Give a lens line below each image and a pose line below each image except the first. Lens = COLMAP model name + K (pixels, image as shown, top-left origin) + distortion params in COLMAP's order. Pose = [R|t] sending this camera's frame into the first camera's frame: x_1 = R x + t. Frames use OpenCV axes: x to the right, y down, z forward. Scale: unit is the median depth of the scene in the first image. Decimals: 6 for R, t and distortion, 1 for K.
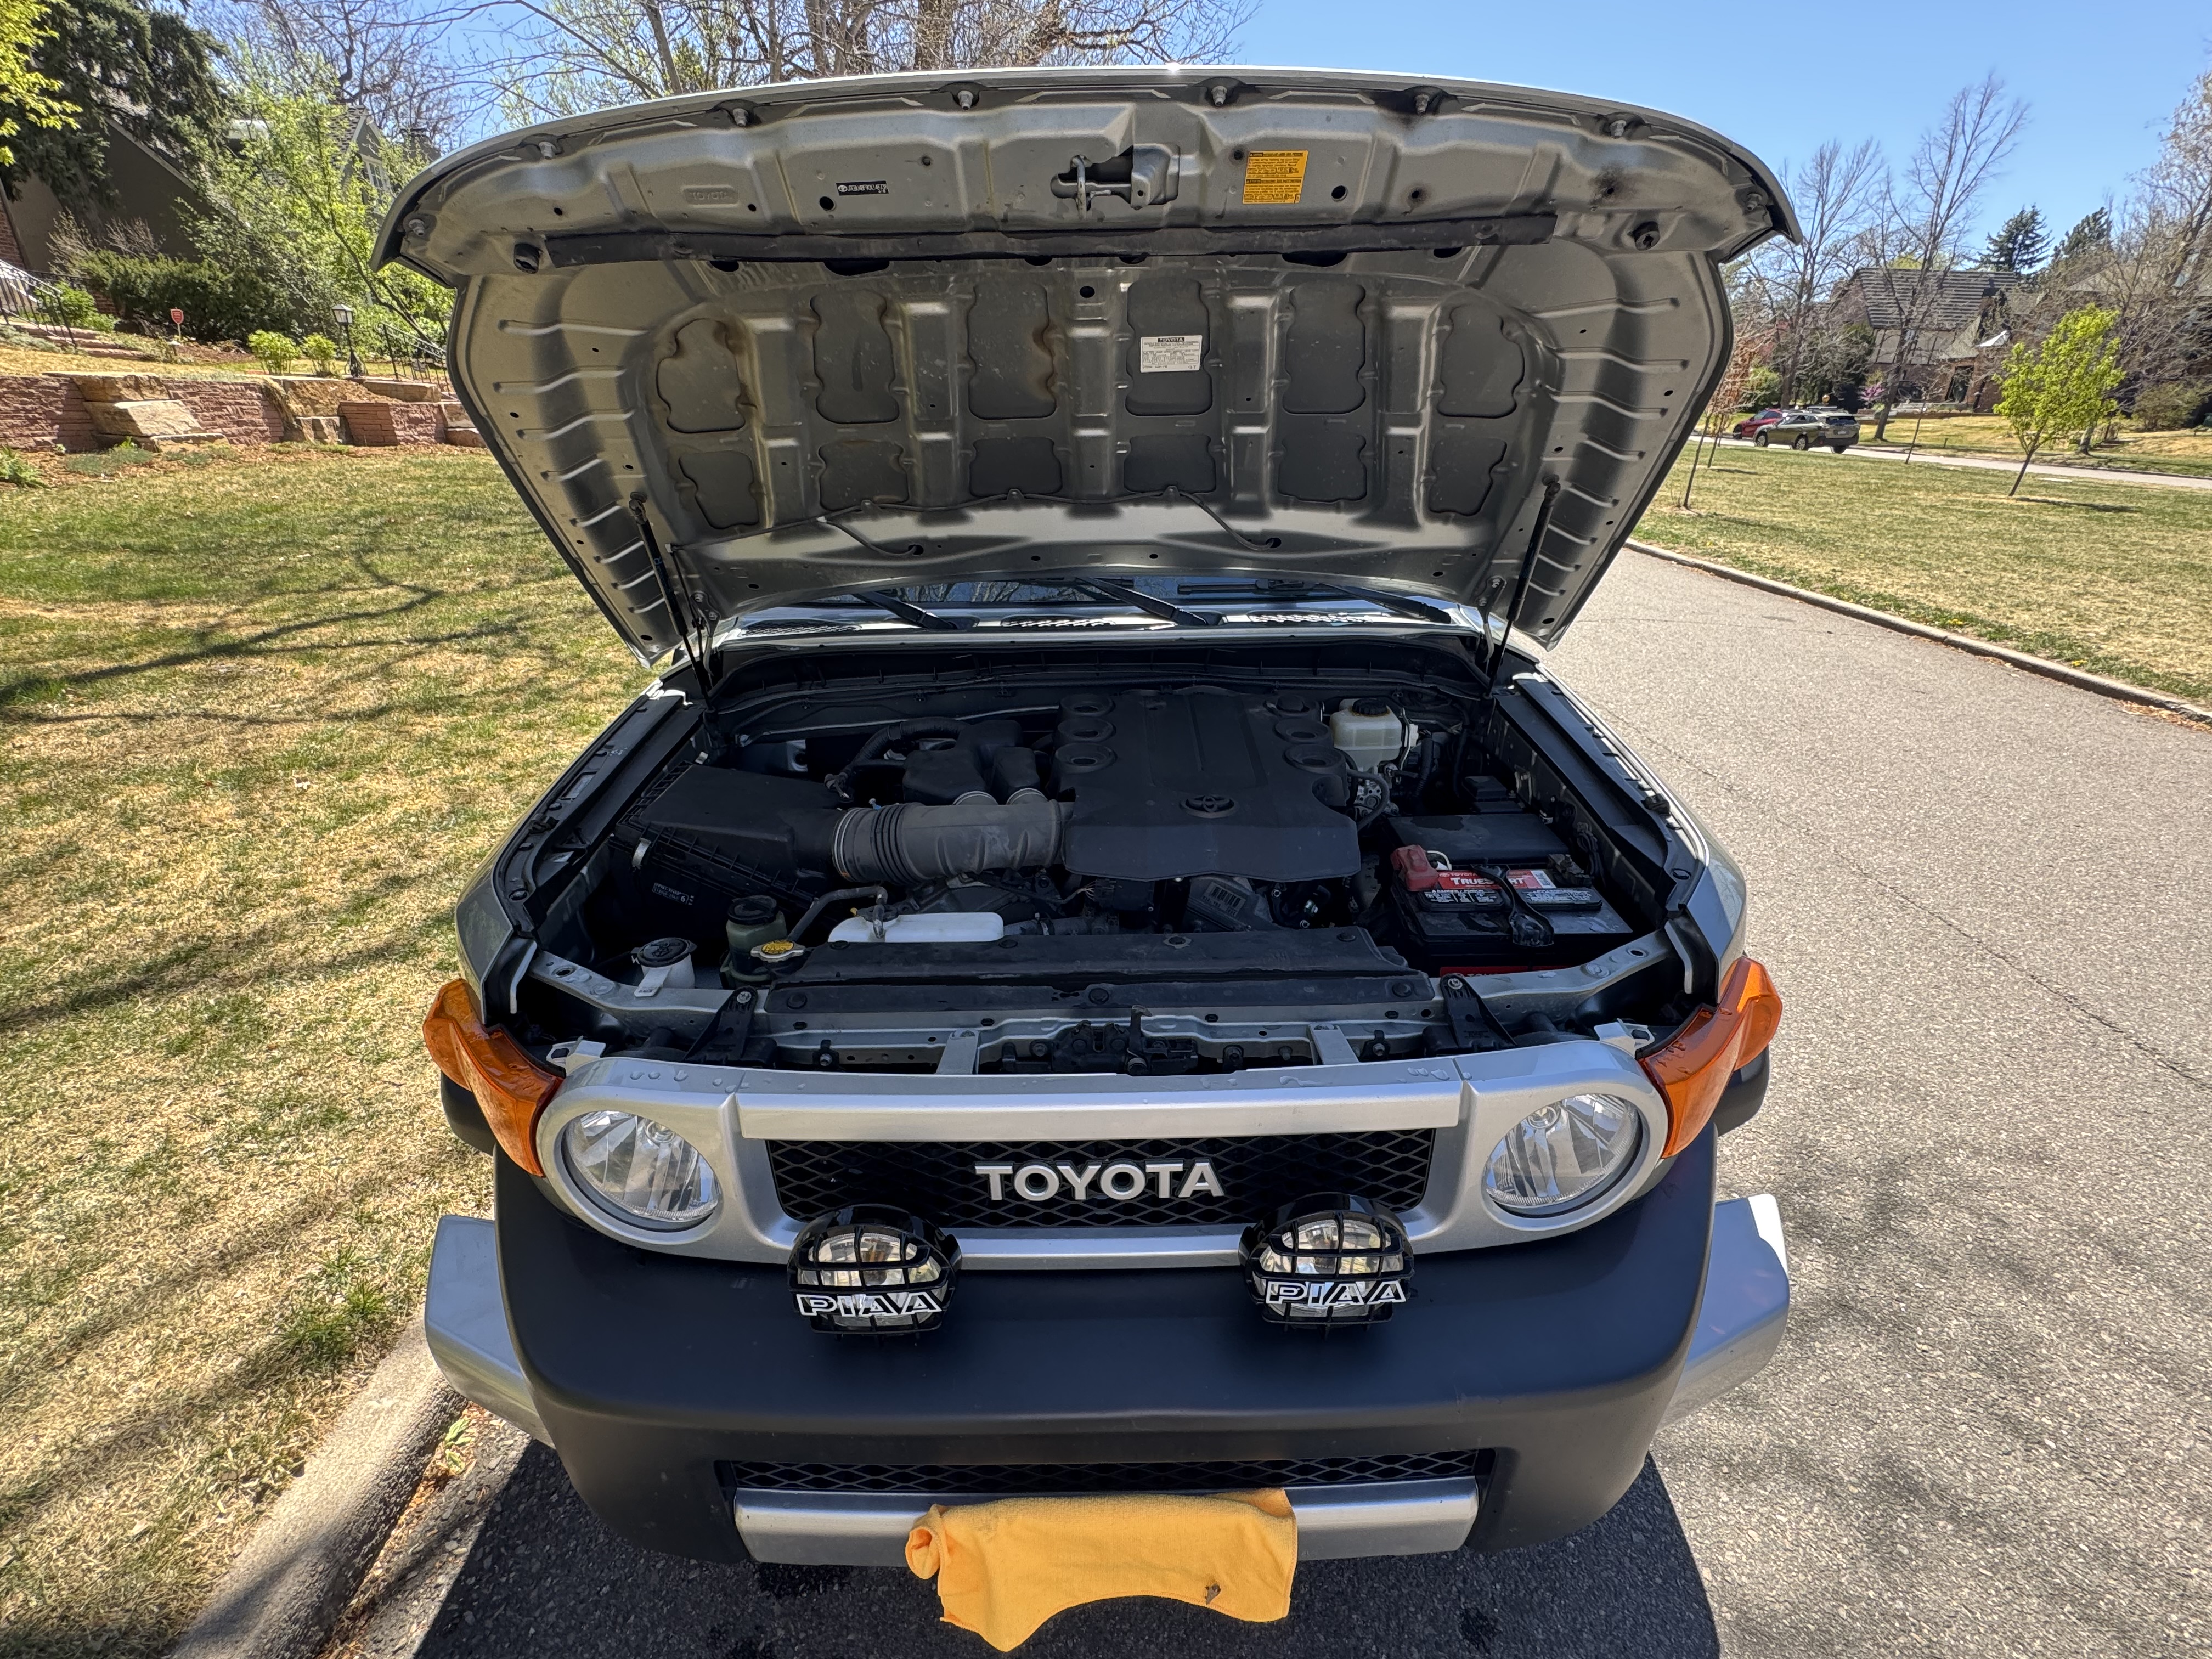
lens RADIAL K [[976.3, 0, 1094.1], [0, 976.3, 831.7], [0, 0, 1]] dist [-0.002885, 0.000562]
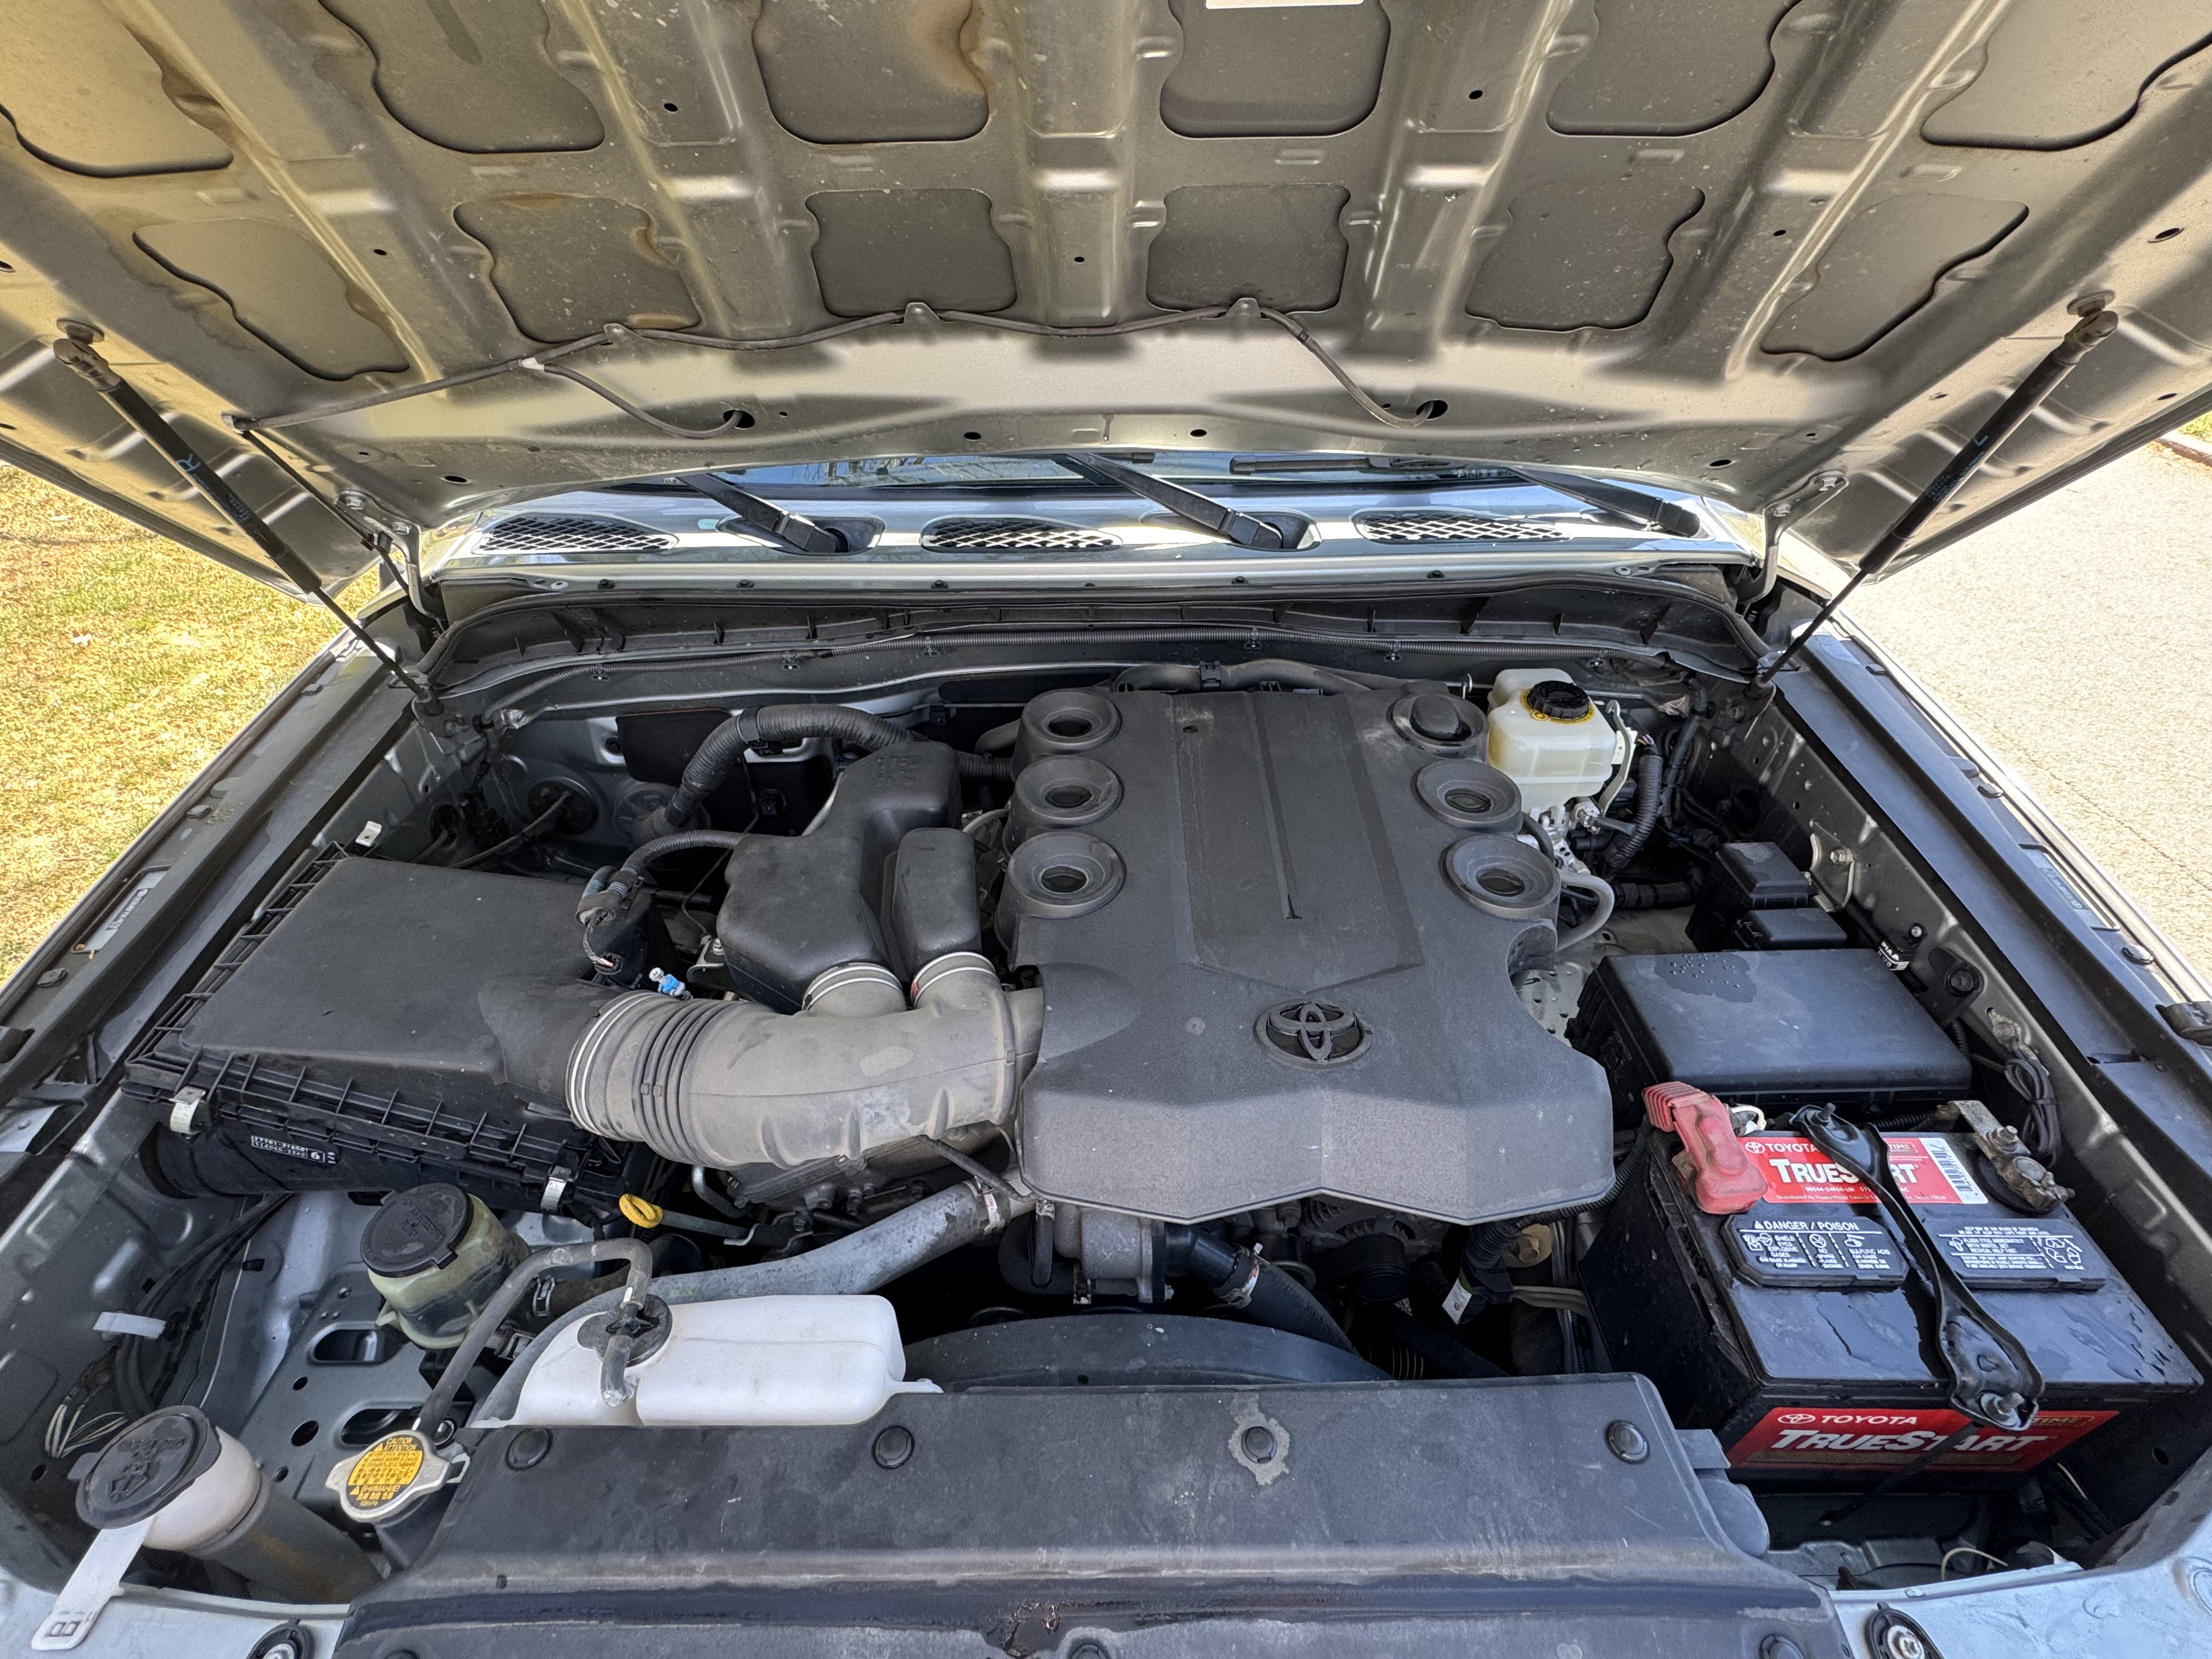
lens RADIAL K [[976.3, 0, 1094.1], [0, 976.3, 831.7], [0, 0, 1]] dist [-0.002885, 0.000562]
pose [[0.999971, 0.000988, 0.007584, 0.001507], [-0.002761, 0.971363, 0.237583, -0.170931], [-0.007132, -0.237597, 0.971338, 0.380244]]
